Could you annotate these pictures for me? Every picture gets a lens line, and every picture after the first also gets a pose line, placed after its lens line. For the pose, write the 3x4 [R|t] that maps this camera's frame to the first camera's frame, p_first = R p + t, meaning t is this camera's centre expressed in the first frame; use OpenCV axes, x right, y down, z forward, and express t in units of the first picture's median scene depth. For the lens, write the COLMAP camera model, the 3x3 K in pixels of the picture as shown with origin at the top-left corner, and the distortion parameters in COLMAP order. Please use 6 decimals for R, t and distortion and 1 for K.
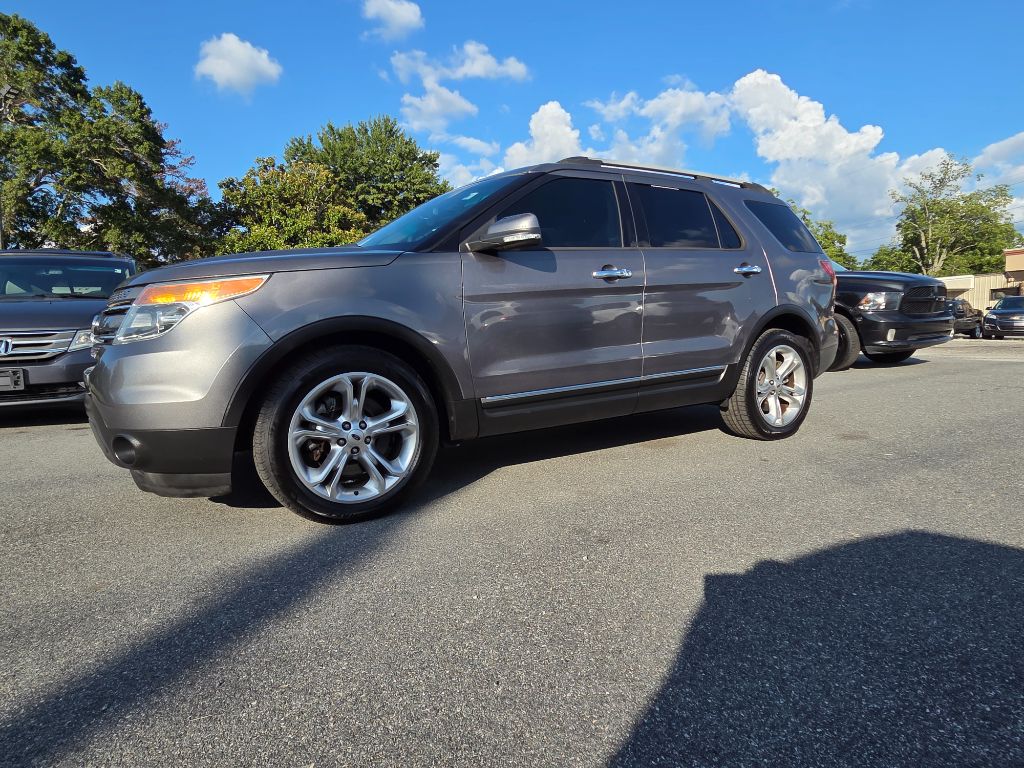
lens RADIAL K [[579.4, 0, 507.6], [0, 579.4, 380.7], [0, 0, 1]] dist [0.003452, -0.003007]
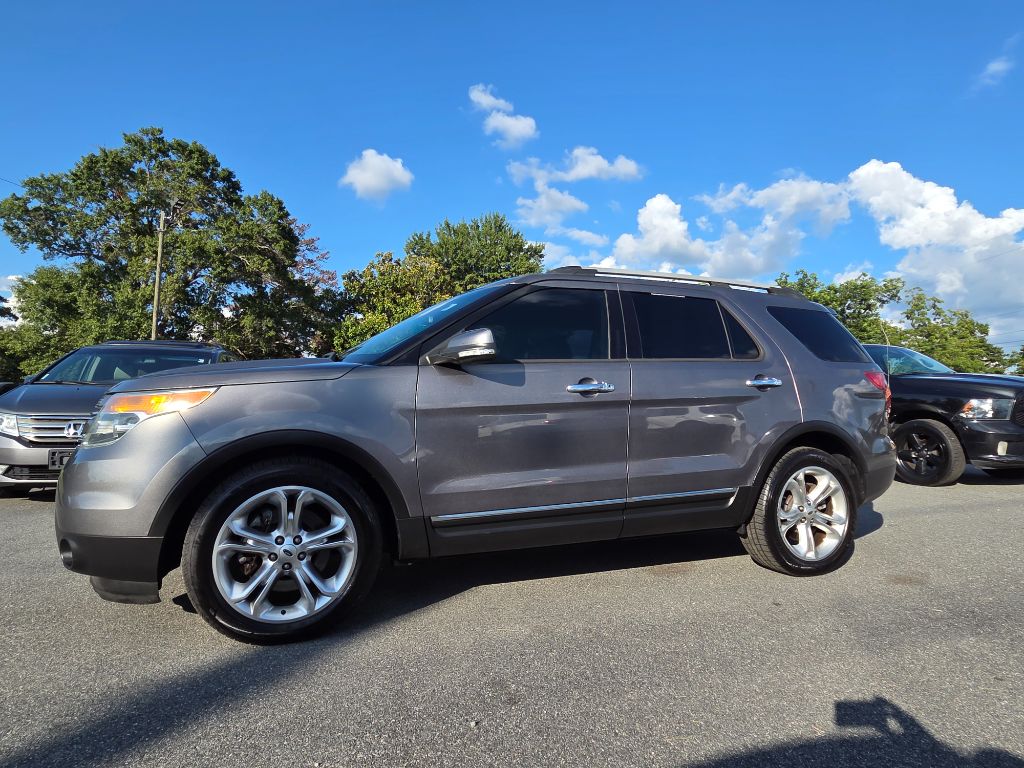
lens RADIAL K [[577.2, 0, 511.2], [0, 577.2, 387.2], [0, 0, 1]] dist [0.003540, -0.002742]
pose [[0.984956, 0.027119, -0.170664, 0.082852], [-0.049355, 0.990618, -0.127434, -0.022787], [0.165607, 0.133940, 0.977054, 0.022942]]
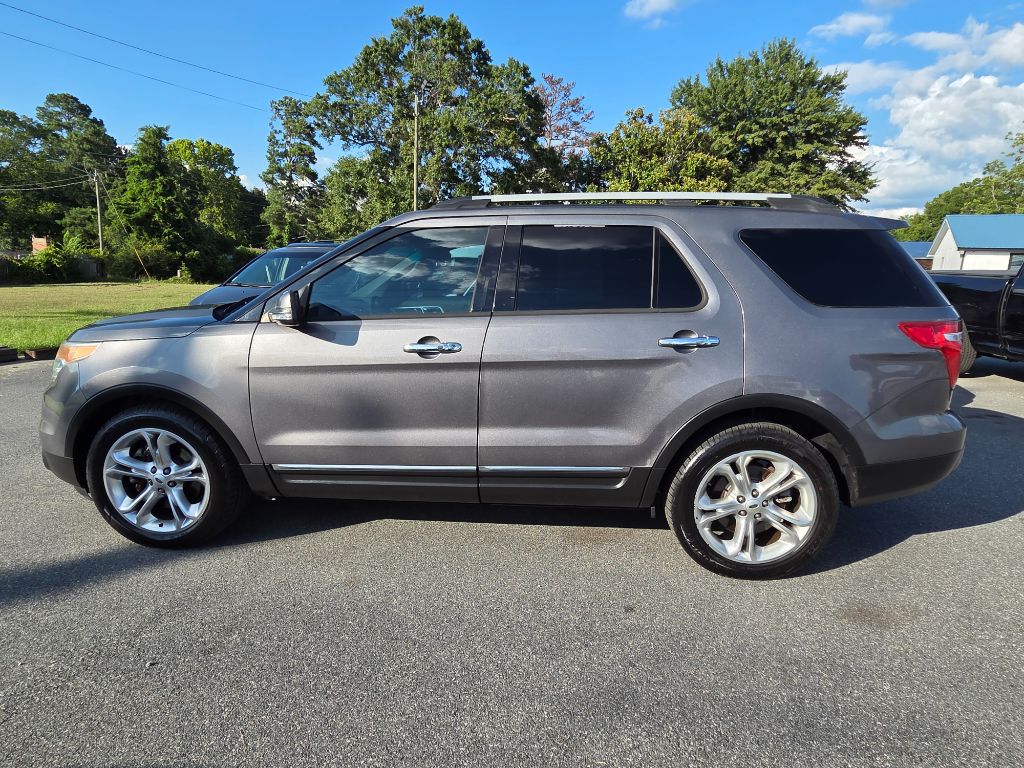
lens RADIAL K [[577.2, 0, 511.2], [0, 577.2, 387.2], [0, 0, 1]] dist [0.003540, -0.002742]
pose [[0.811909, 0.150253, -0.564117, 0.299032], [-0.091870, 0.987156, 0.130706, -0.096998], [0.576510, -0.054296, 0.815284, 0.142762]]
